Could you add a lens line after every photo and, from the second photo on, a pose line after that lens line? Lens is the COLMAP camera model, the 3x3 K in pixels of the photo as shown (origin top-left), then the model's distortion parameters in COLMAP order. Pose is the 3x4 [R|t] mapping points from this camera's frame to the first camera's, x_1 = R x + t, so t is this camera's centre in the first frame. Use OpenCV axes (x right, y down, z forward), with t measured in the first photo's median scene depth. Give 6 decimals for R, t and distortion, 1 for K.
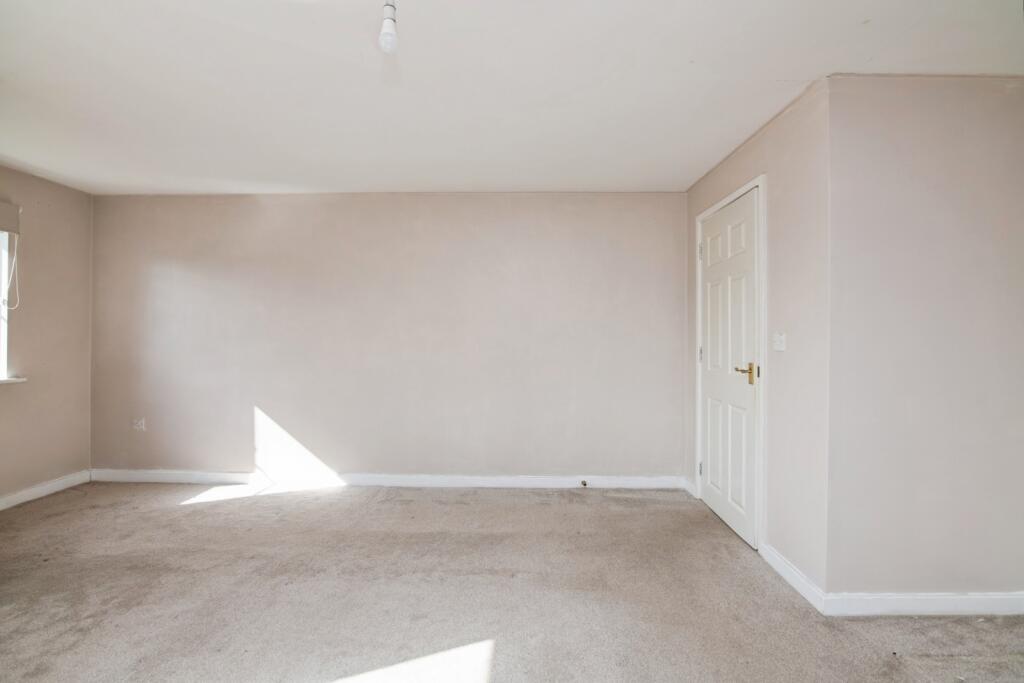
lens RADIAL K [[484.0, 0, 523.7], [0, 484.0, 339.9], [0, 0, 1]] dist [-0.017215, -0.000446]
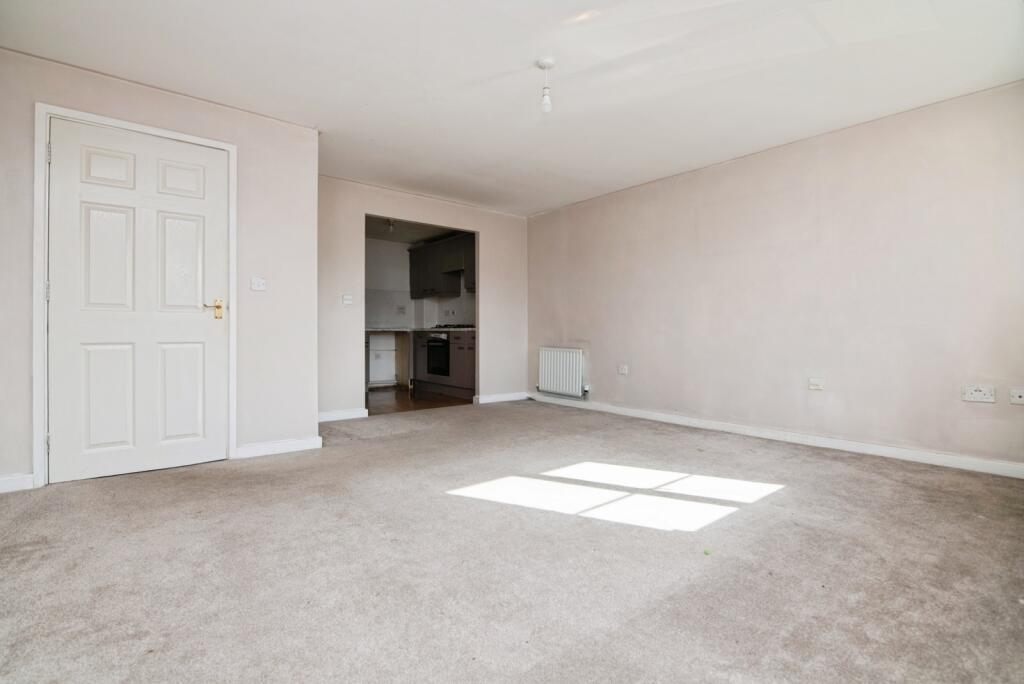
lens RADIAL K [[479.1, 0, 488.9], [0, 479.1, 336.0], [0, 0, 1]] dist [-0.015072, -0.000592]
pose [[-0.595512, -0.012691, 0.803246, -0.797703], [-0.001321, 0.999889, 0.014818, 0.110208], [-0.803345, 0.007763, -0.595463, 1.112888]]
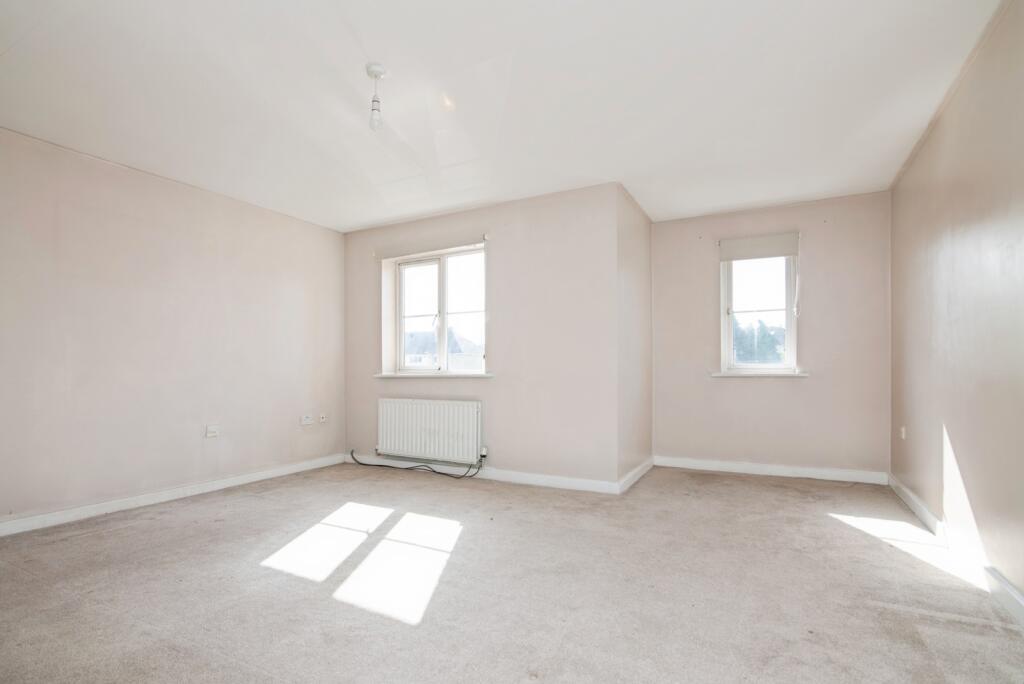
lens RADIAL K [[492.6, 0, 505.3], [0, 492.6, 349.2], [0, 0, 1]] dist [-0.016512, 0.000502]
pose [[-0.488447, -0.046325, -0.871363, 0.447270], [-0.001769, 0.998640, -0.052101, 0.096082], [0.872592, -0.023907, -0.487865, 1.059962]]
